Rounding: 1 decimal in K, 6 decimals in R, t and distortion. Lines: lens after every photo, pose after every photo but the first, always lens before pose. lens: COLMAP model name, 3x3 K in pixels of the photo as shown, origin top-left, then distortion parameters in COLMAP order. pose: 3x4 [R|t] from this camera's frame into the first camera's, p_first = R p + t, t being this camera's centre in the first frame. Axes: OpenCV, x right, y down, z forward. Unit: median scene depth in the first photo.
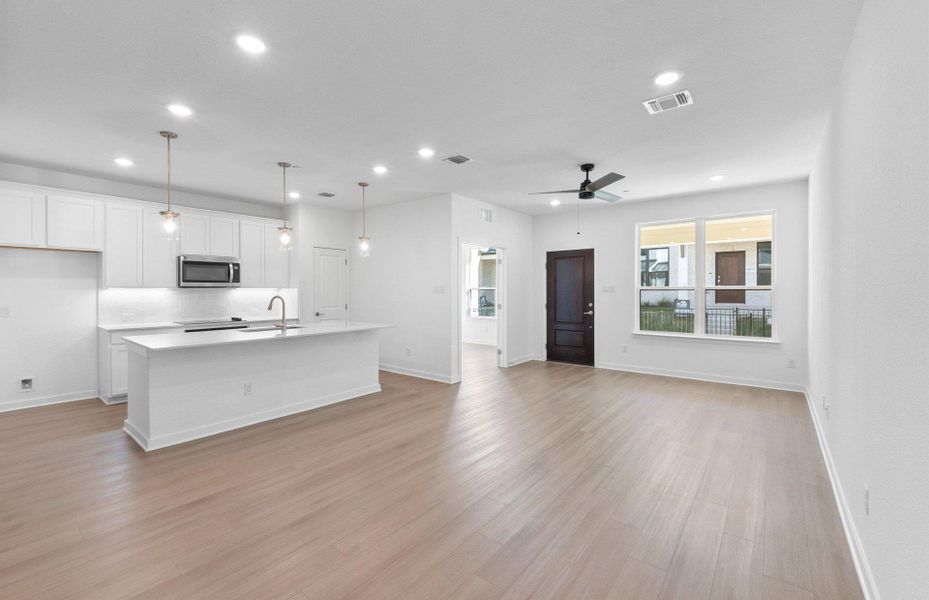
lens RADIAL K [[387.1, 0, 468.1], [0, 387.1, 294.6], [0, 0, 1]] dist [-0.001126, -0.000159]
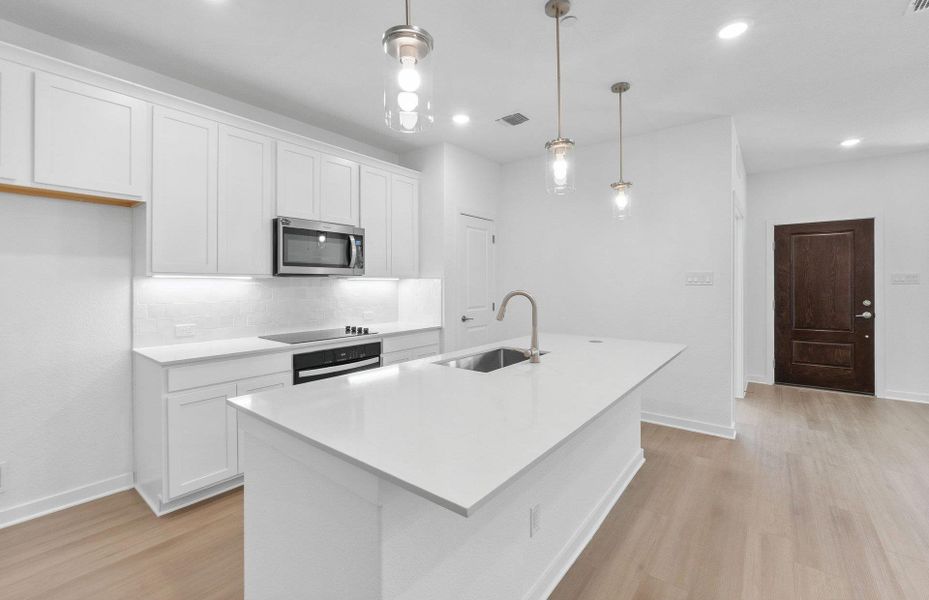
lens RADIAL K [[387.1, 0, 470.2], [0, 387.1, 286.8], [0, 0, 1]] dist [-0.002508, -0.000226]
pose [[0.999884, -0.001575, 0.015171, -0.475114], [0.001647, 0.999988, -0.004683, 0.000801], [-0.015163, 0.004708, 0.999874, 0.440261]]
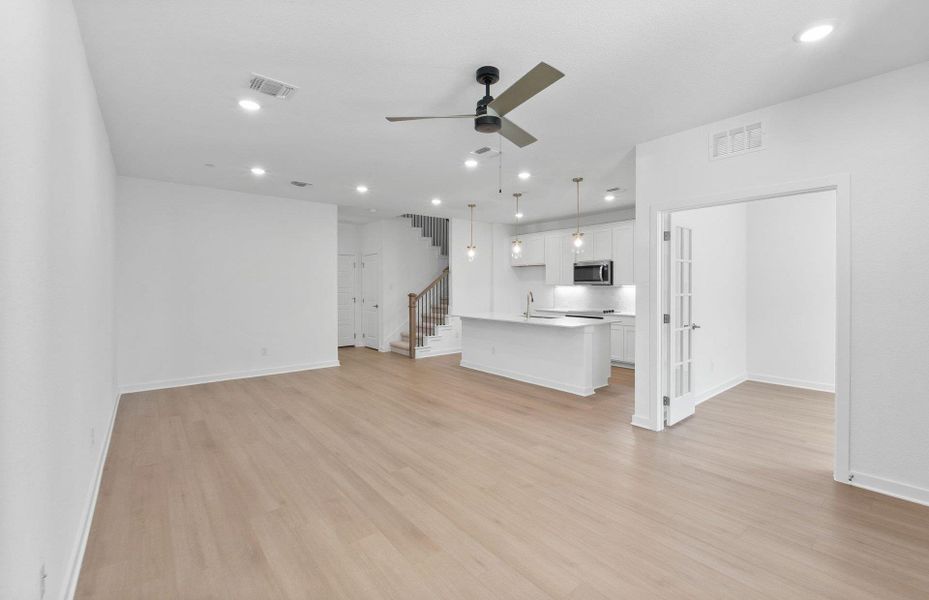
lens RADIAL K [[387.1, 0, 468.1], [0, 387.1, 294.6], [0, 0, 1]] dist [-0.001126, -0.000159]
pose [[-0.196714, 0.018521, -0.980286, 0.723311], [-0.013109, 0.999683, 0.021518, -0.010060], [0.980373, 0.017084, -0.196409, 0.893928]]
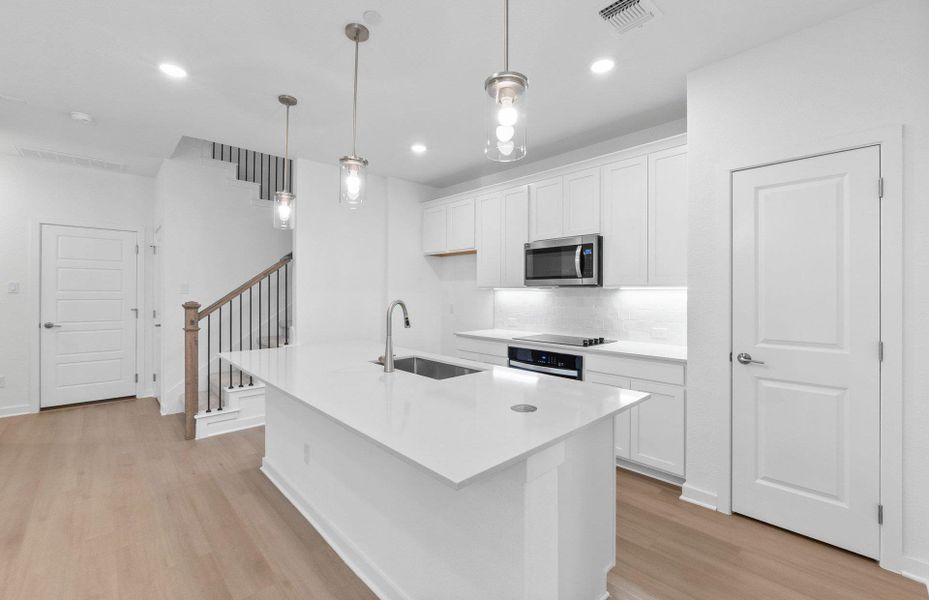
lens RADIAL K [[379.9, 0, 464.5], [0, 379.9, 300.0], [0, 0, 1]] dist [-0.000937, -0.000129]
pose [[-0.133815, 0.016101, -0.990875, -0.014213], [-0.016914, 0.999685, 0.018528, -0.005688], [0.990862, 0.019239, -0.133501, 0.977400]]
